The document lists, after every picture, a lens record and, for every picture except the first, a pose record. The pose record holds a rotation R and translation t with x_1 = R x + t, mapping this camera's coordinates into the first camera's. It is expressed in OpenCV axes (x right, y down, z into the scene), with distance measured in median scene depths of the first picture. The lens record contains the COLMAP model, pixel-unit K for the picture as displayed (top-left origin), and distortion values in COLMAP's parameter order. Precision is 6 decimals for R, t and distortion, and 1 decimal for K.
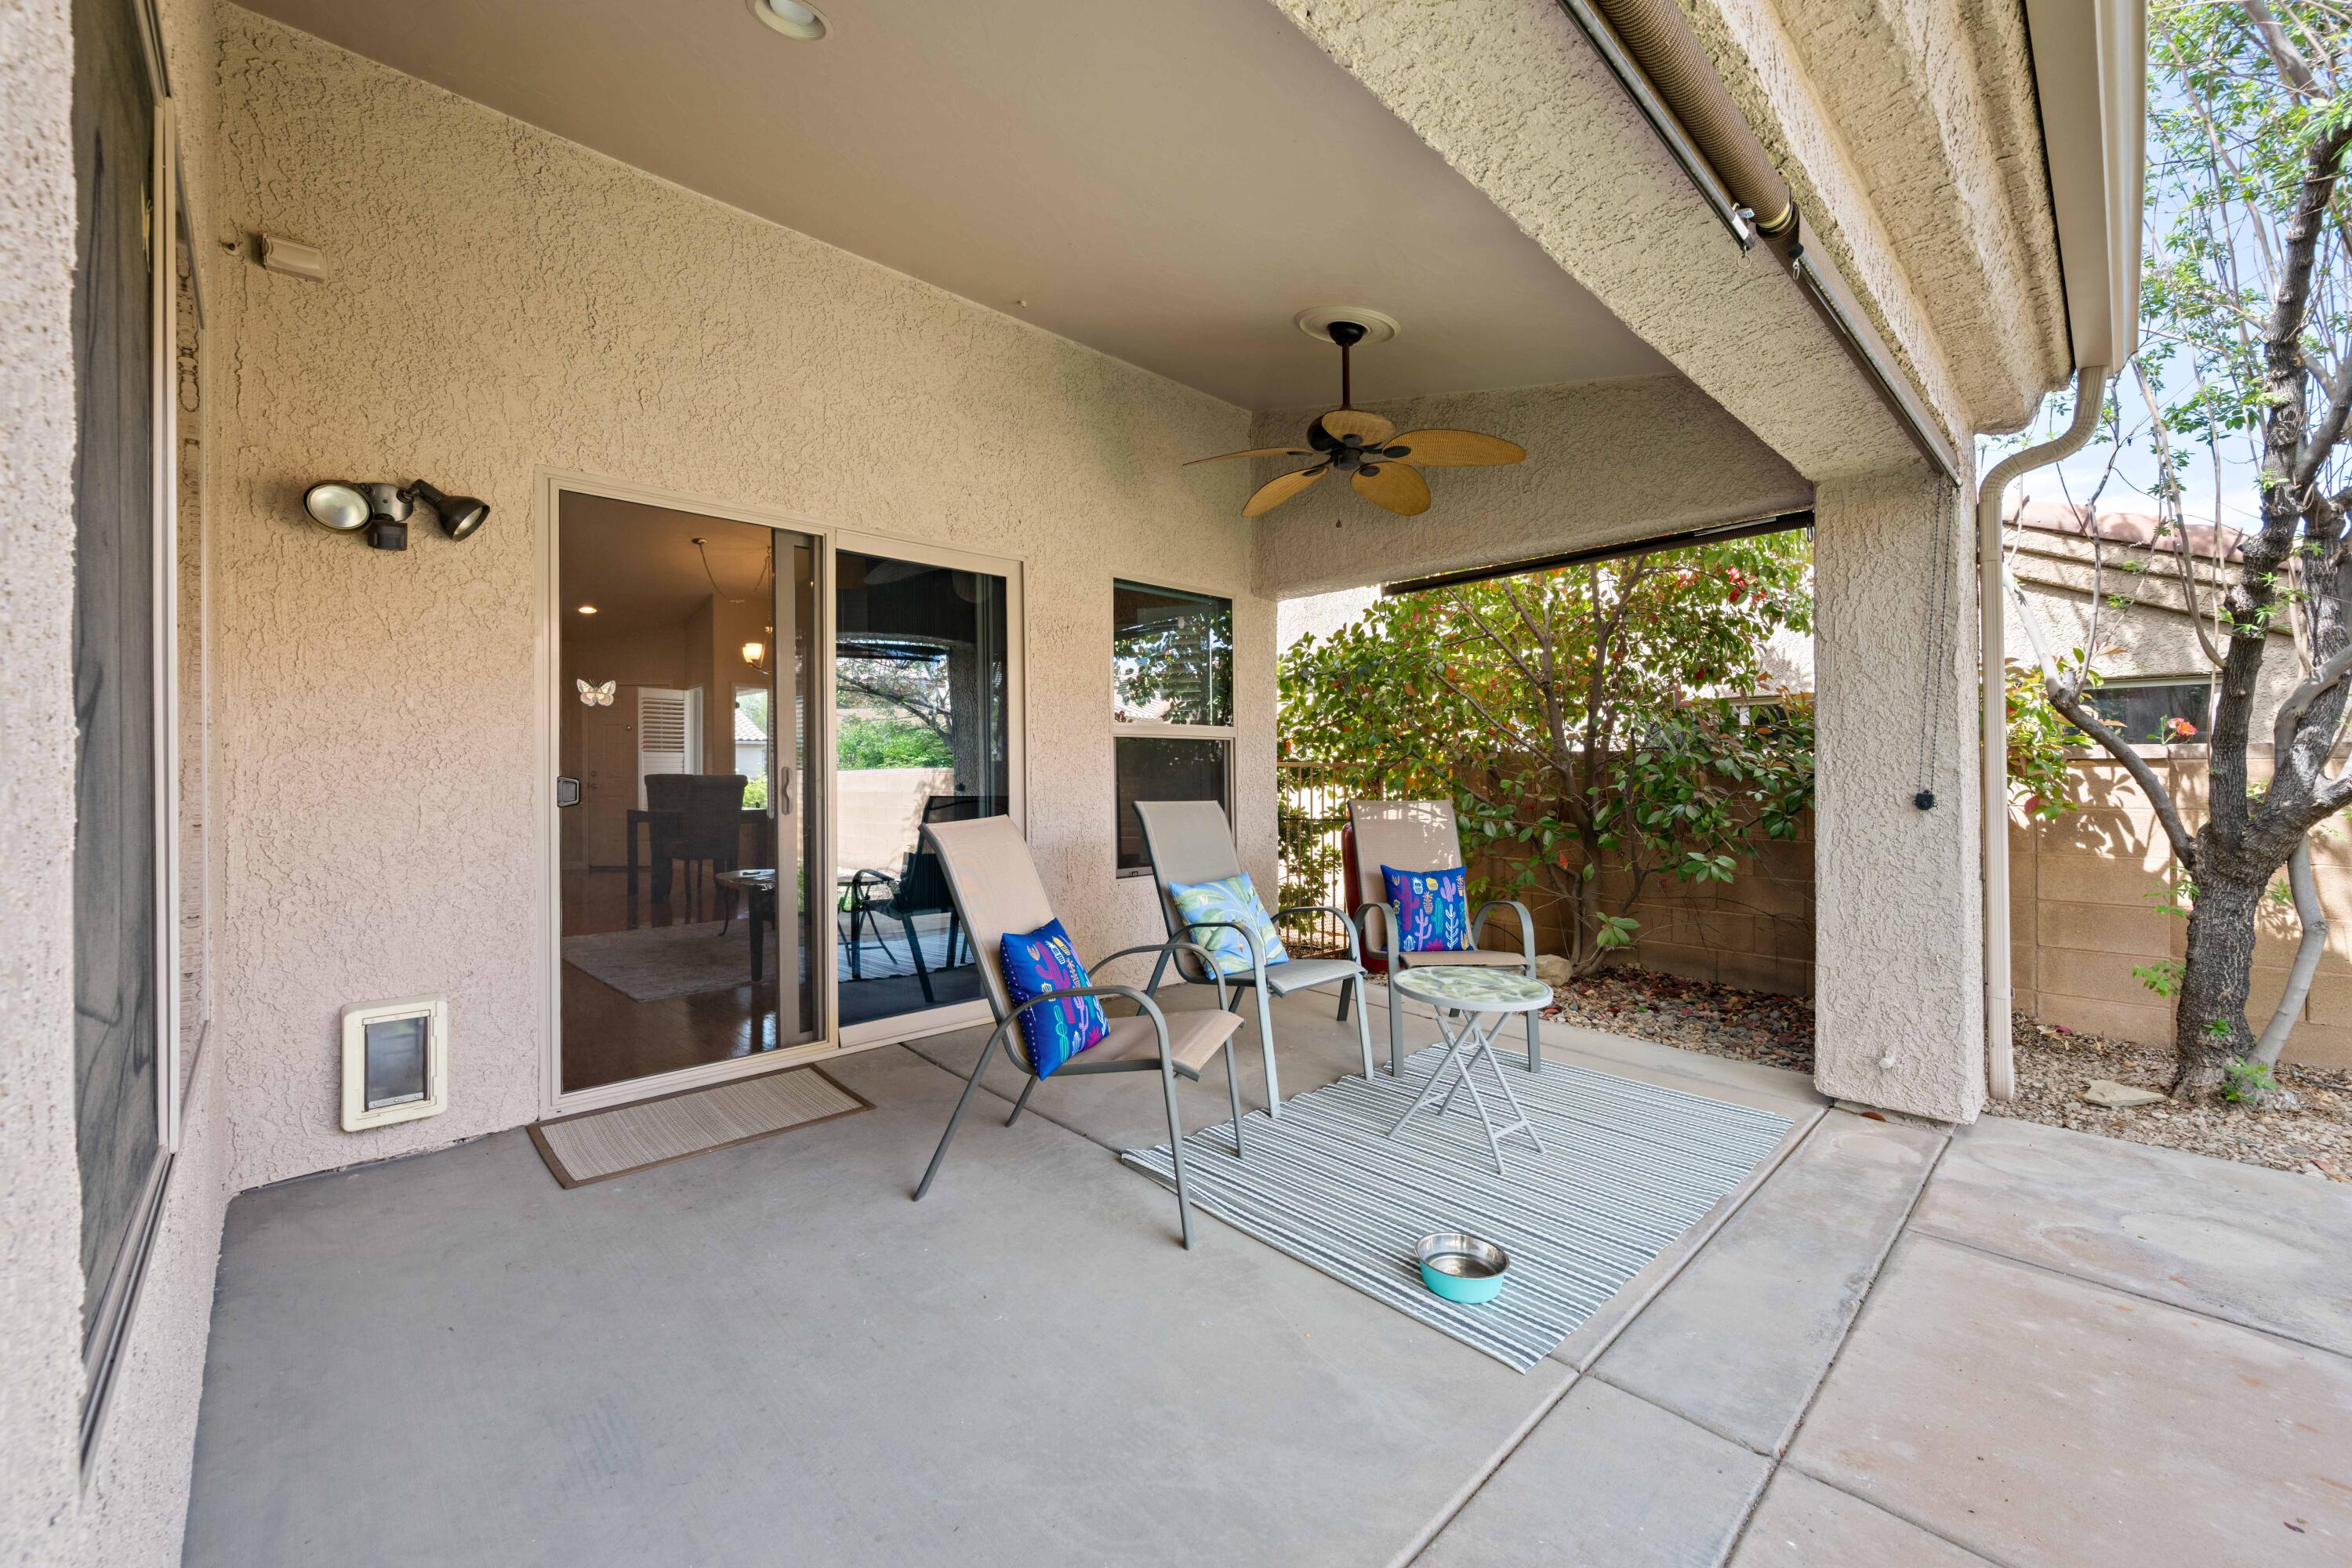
lens RADIAL K [[923.1, 0, 1187.7], [0, 923.1, 779.9], [0, 0, 1]] dist [-0.003004, 0.000748]
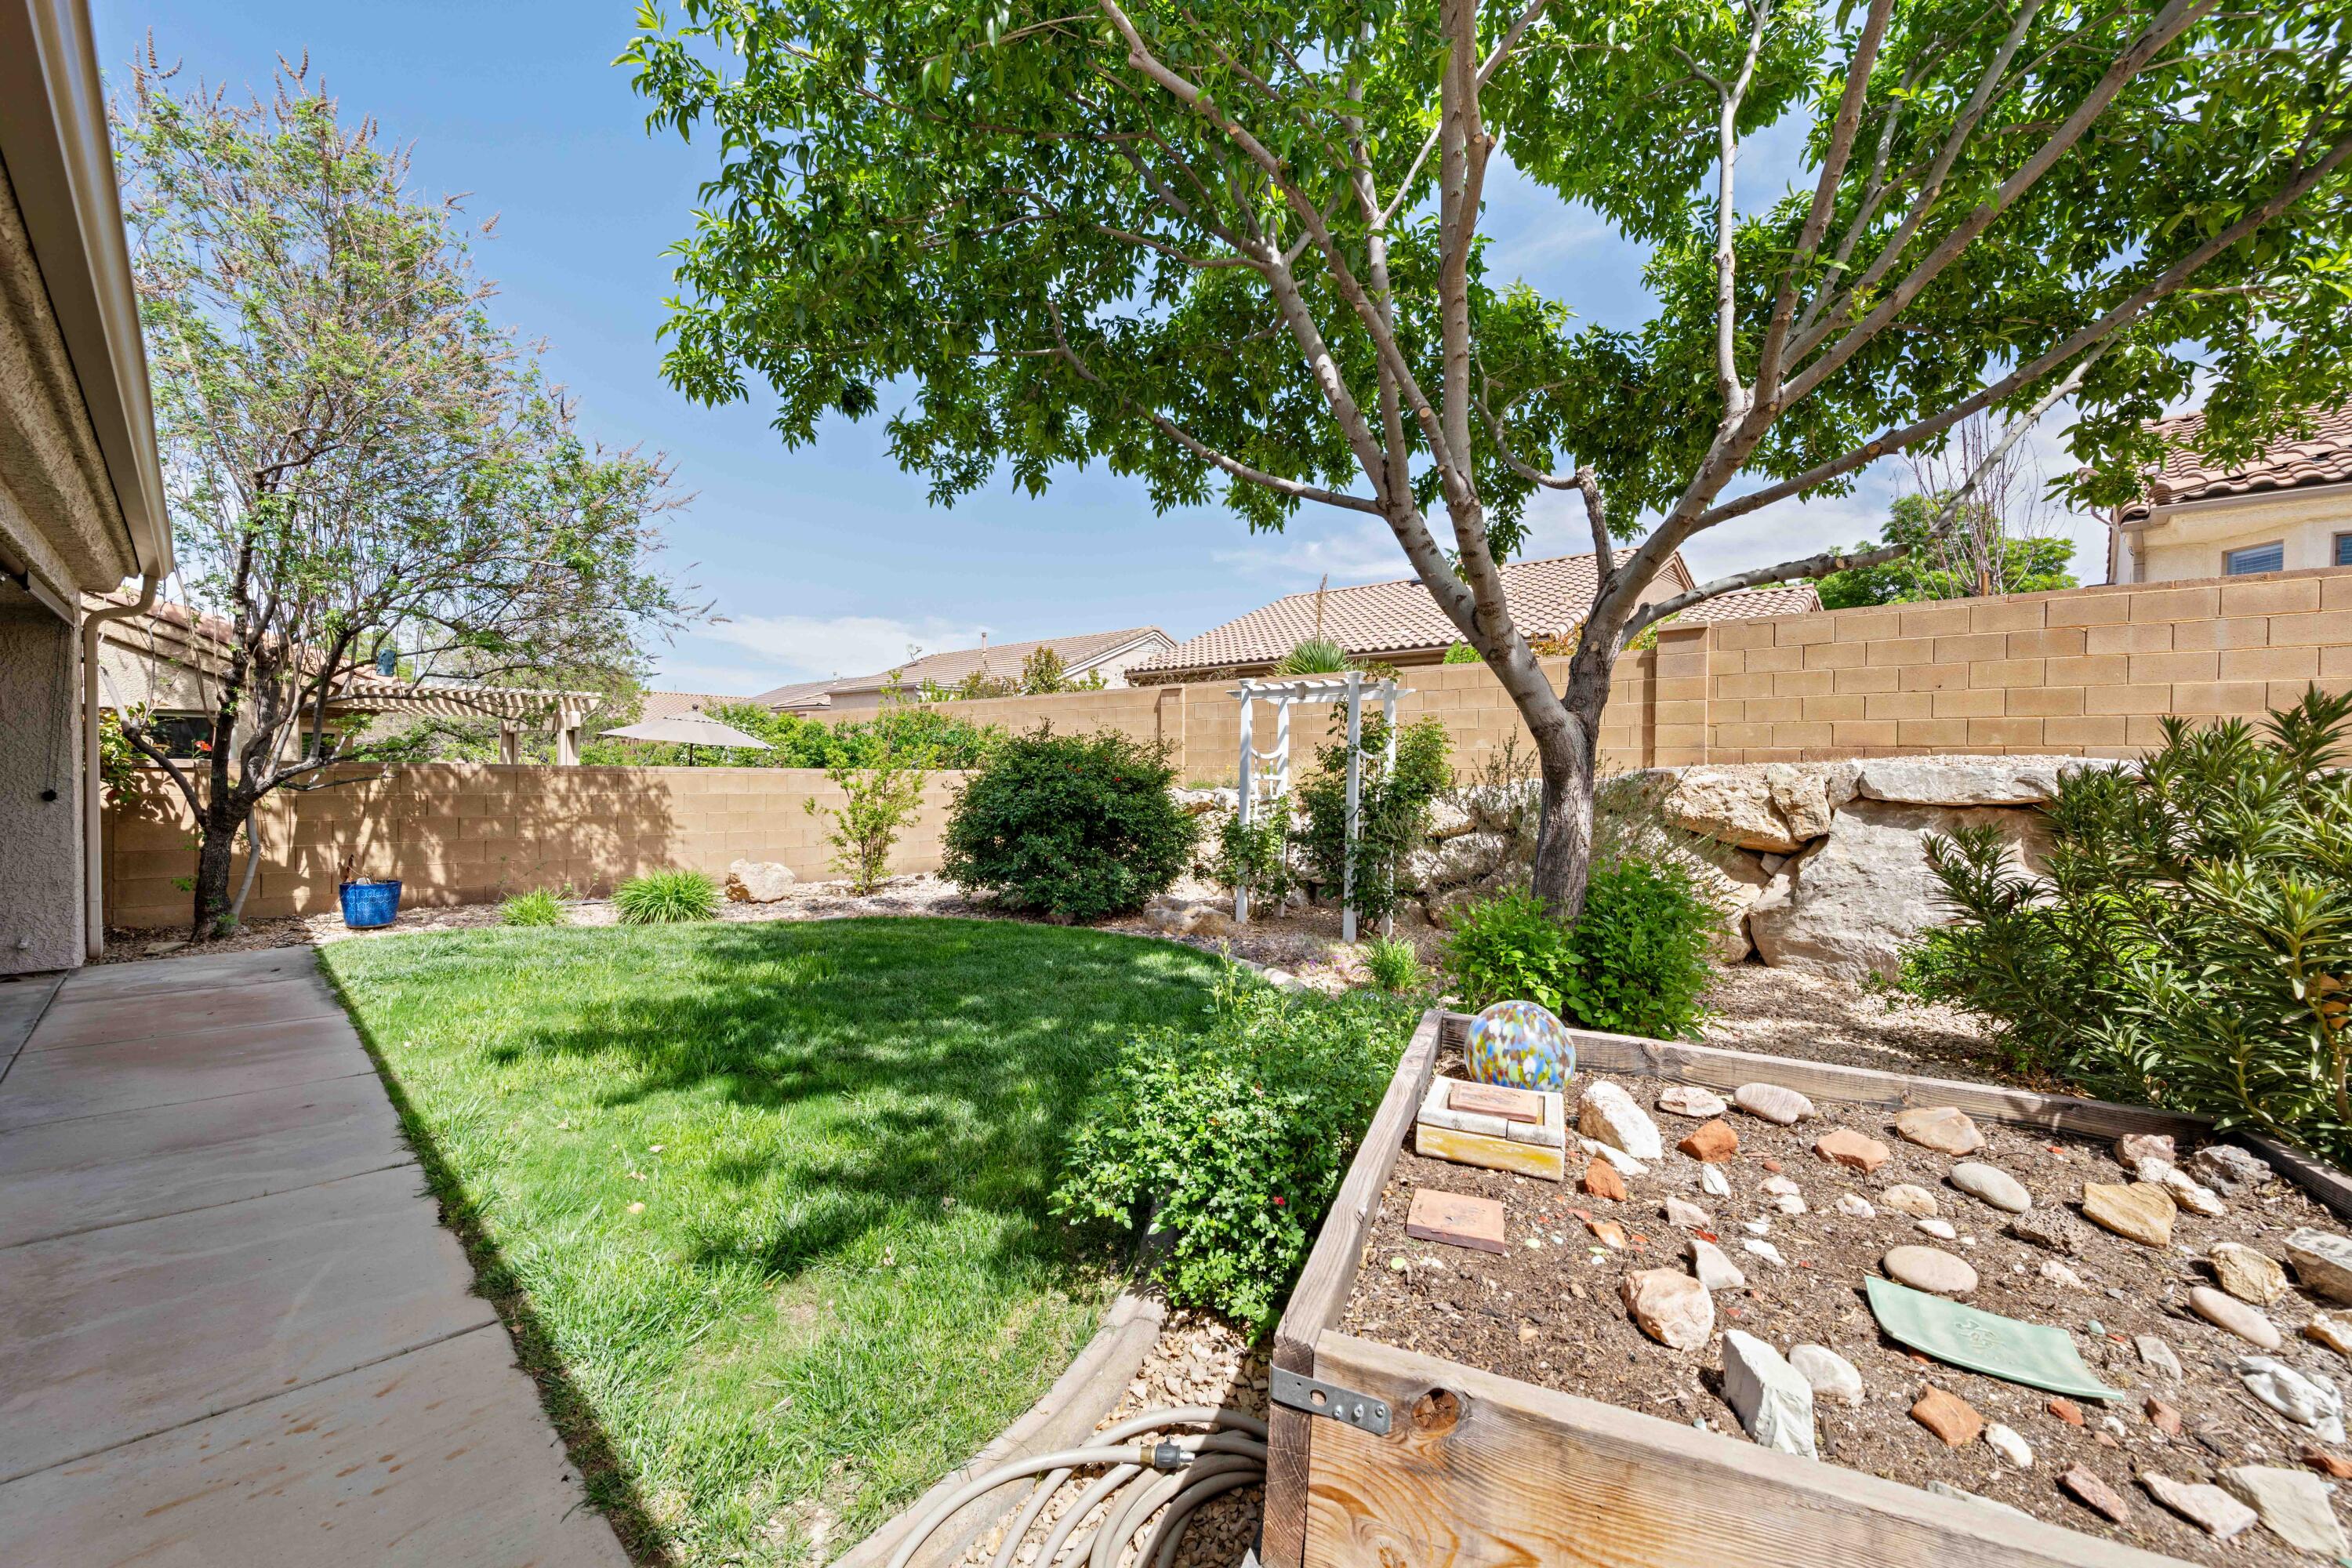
lens RADIAL K [[923.1, 0, 1163.3], [0, 923.1, 779.4], [0, 0, 1]] dist [-0.003004, 0.000748]
pose [[-0.036336, -0.007245, 0.999313, -0.852752], [-0.012854, 0.999894, 0.006781, -0.037520], [-0.999257, -0.012599, -0.036425, -0.877635]]
